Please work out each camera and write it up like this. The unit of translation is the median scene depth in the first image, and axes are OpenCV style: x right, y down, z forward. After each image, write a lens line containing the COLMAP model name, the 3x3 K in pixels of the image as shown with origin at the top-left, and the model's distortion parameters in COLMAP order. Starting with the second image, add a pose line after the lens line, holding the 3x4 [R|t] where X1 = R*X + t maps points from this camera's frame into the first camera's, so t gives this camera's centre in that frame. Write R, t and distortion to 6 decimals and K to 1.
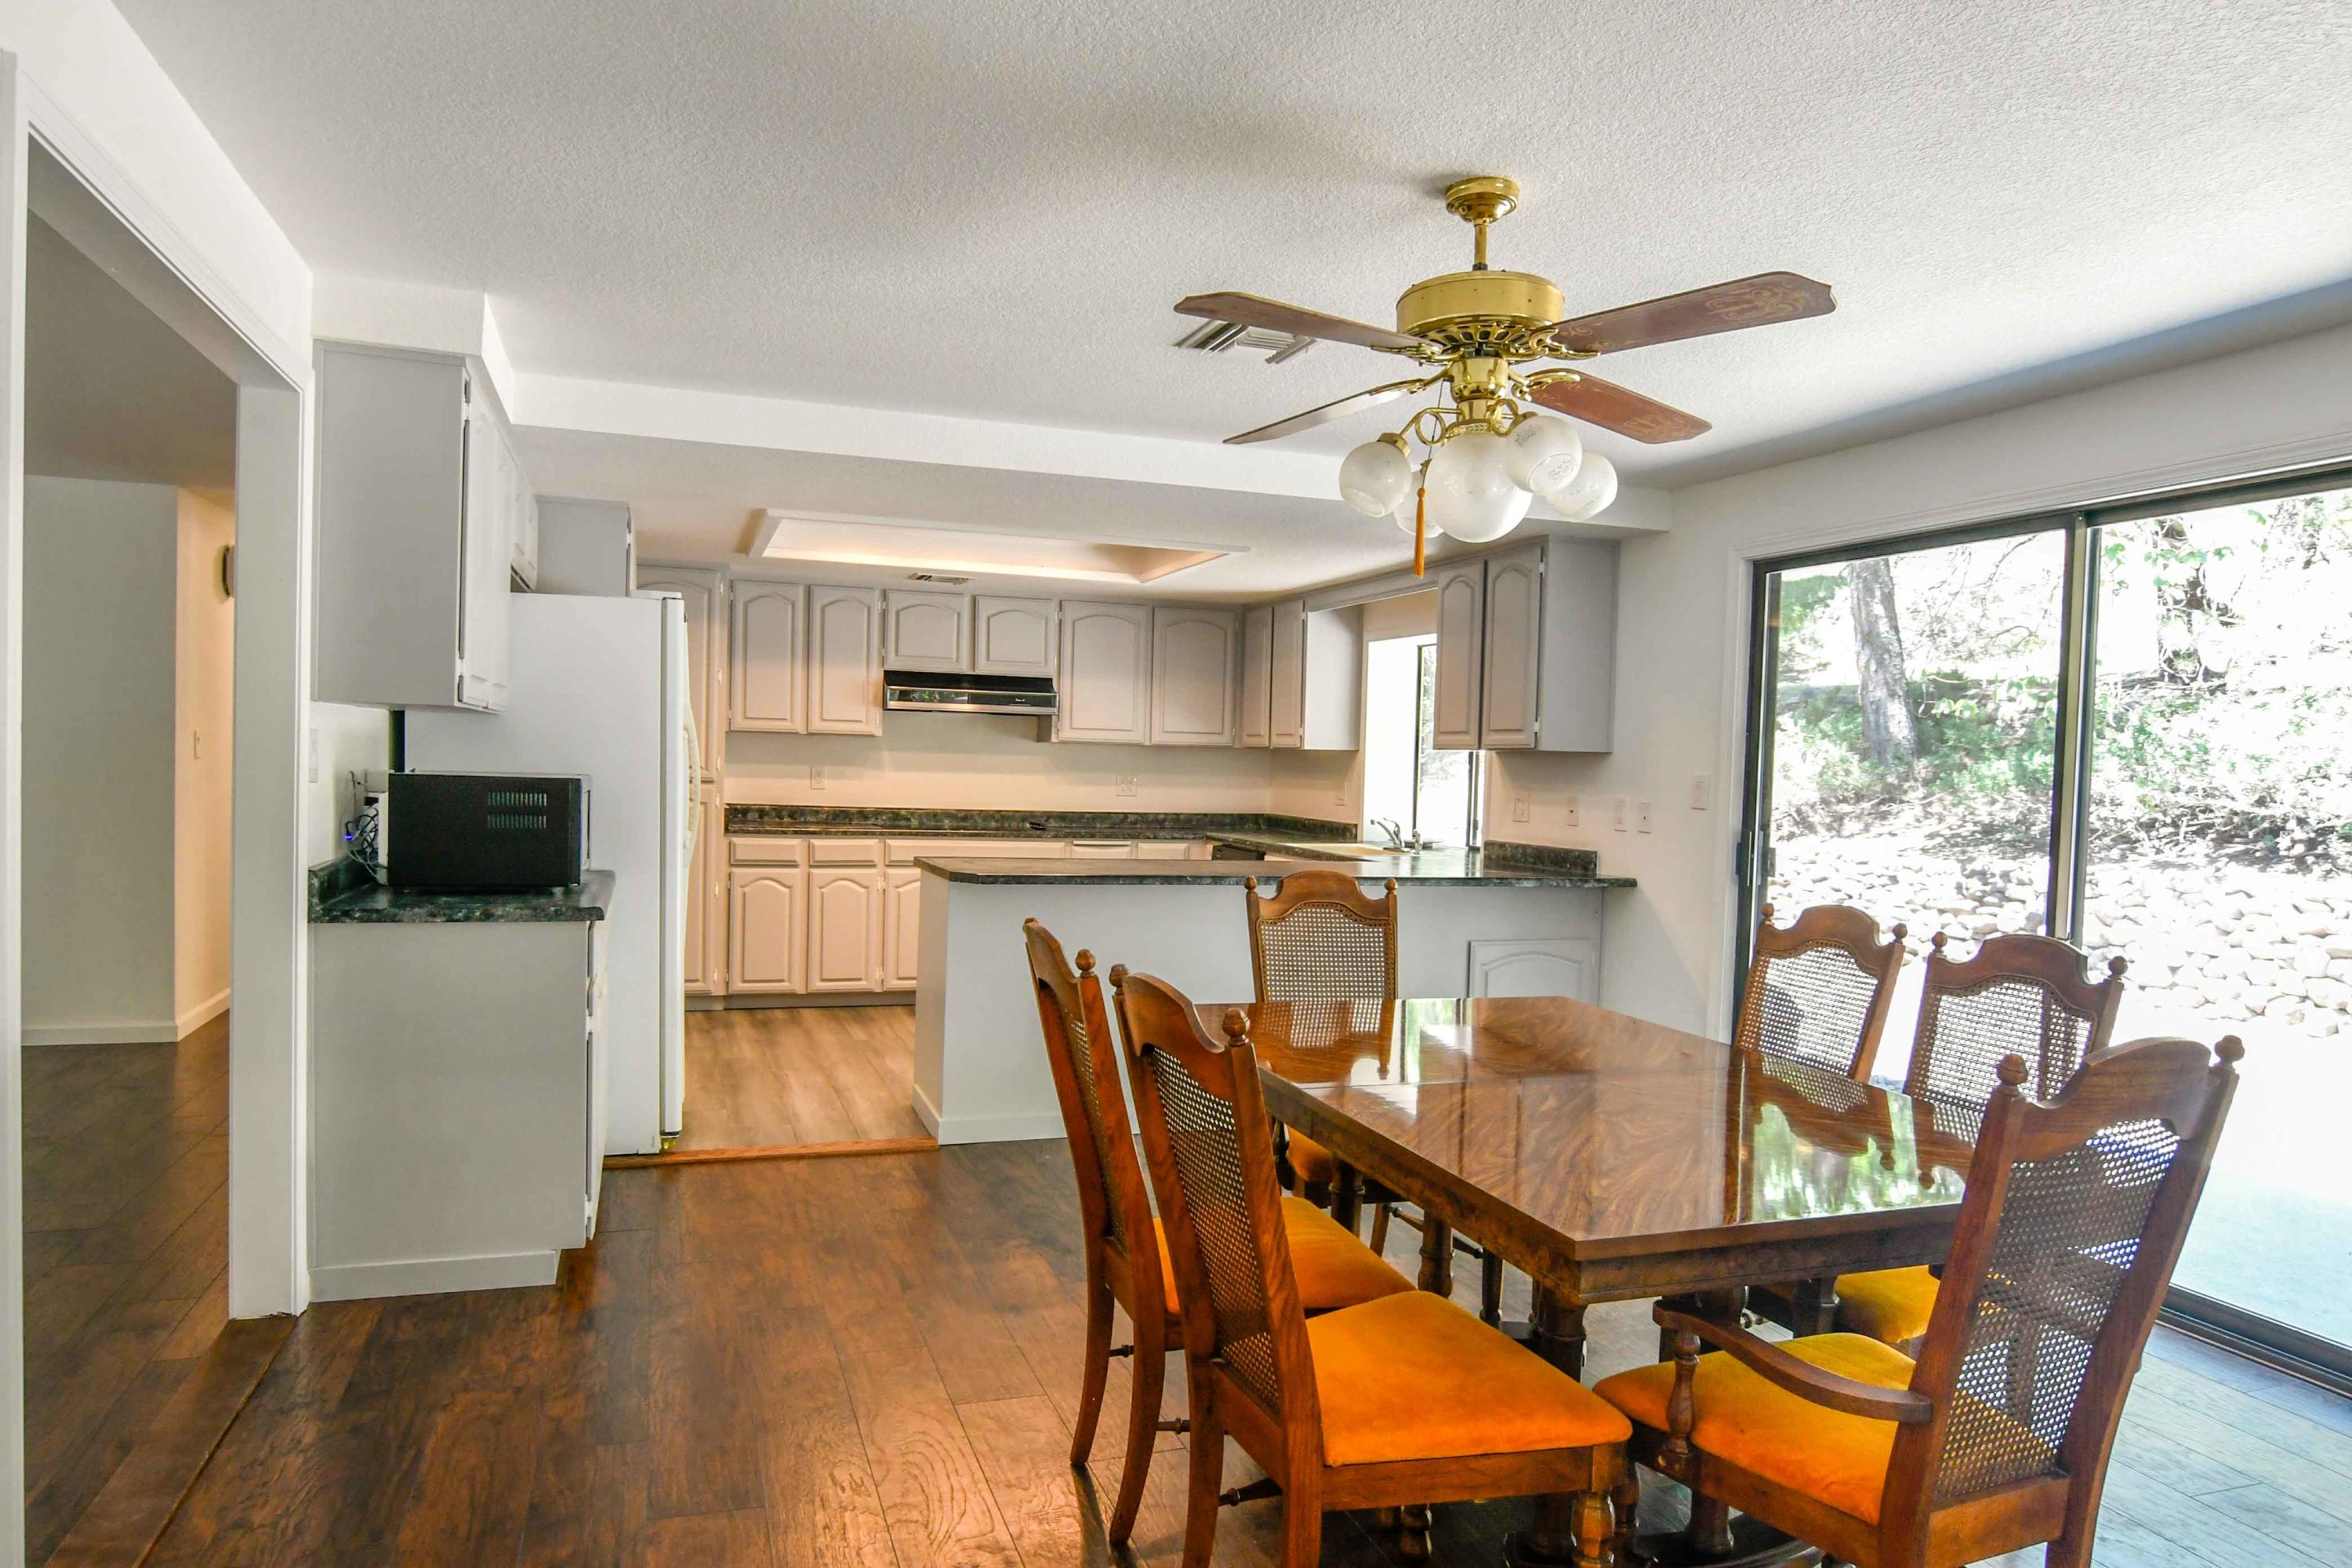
lens RADIAL K [[1475.6, 0, 1176.0], [0, 1475.6, 784.0], [0, 0, 1]] dist [0.000457, -0.000072]
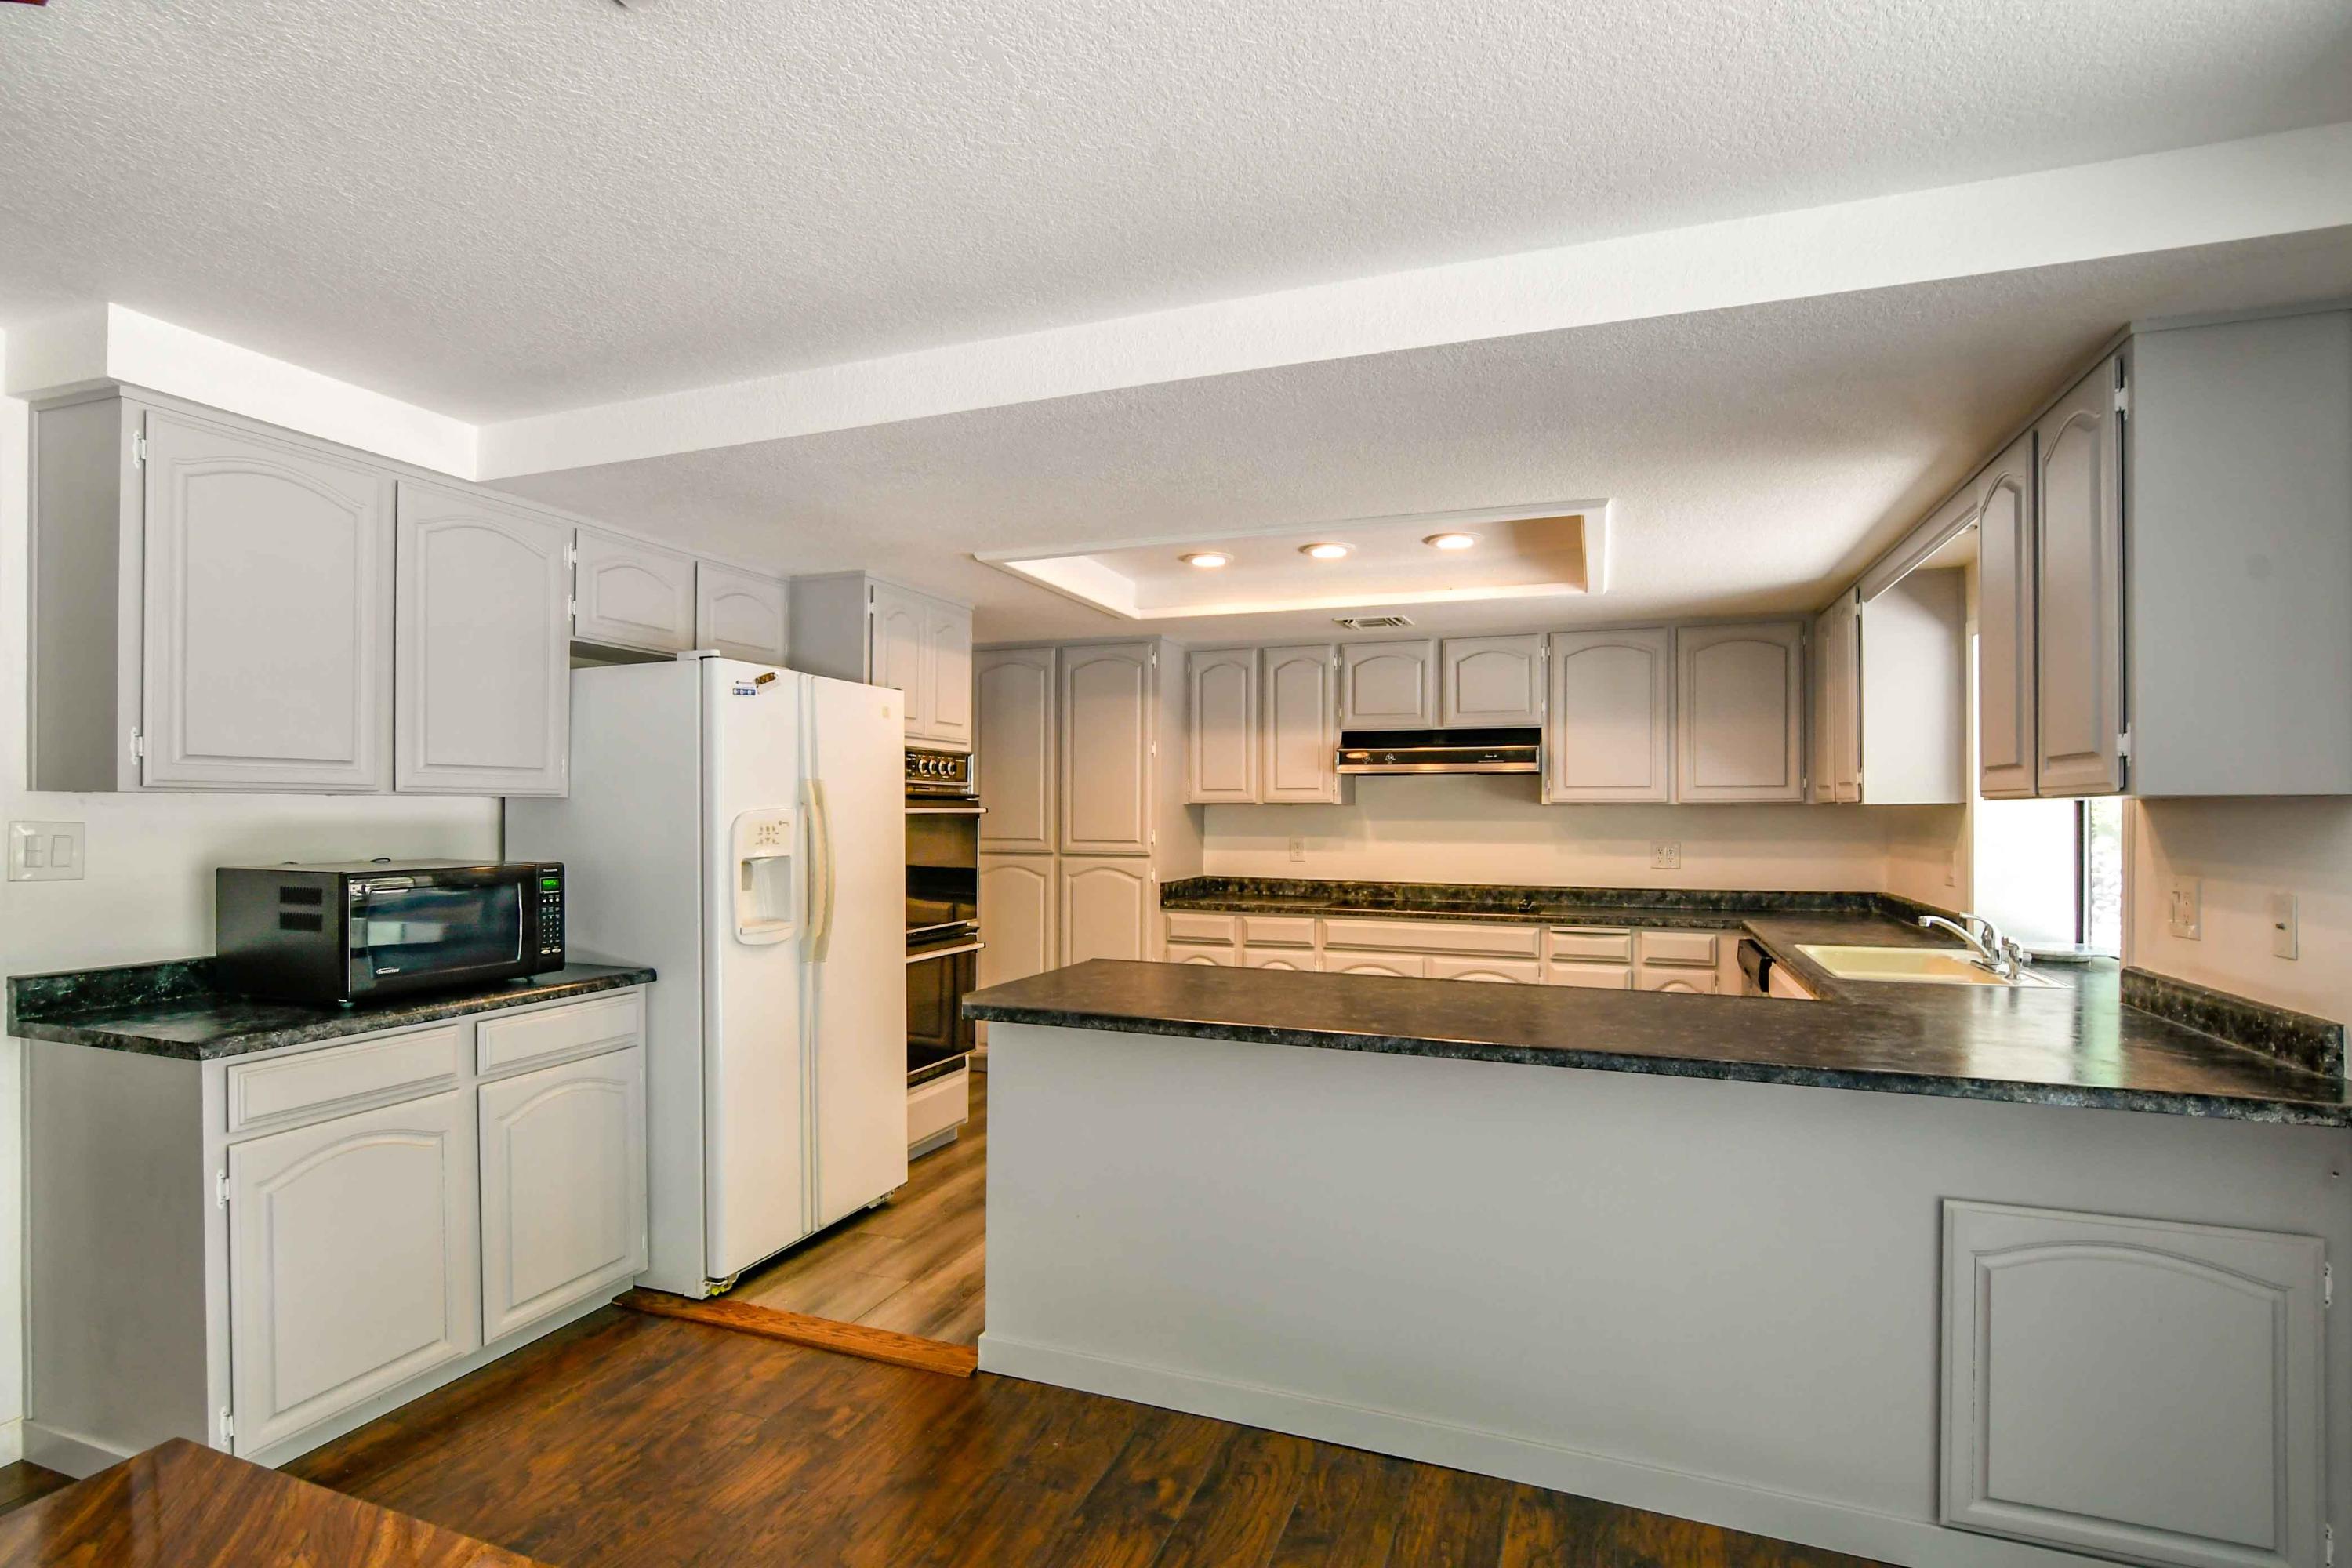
lens RADIAL K [[1142.0, 0, 1170.9], [0, 1142.0, 806.9], [0, 0, 1]] dist [-0.029287, 0.009367]
pose [[0.767013, -0.029431, -0.640956, 0.170264], [0.009561, 0.999361, -0.034446, -0.007155], [0.641560, 0.020292, 0.766804, 0.384348]]
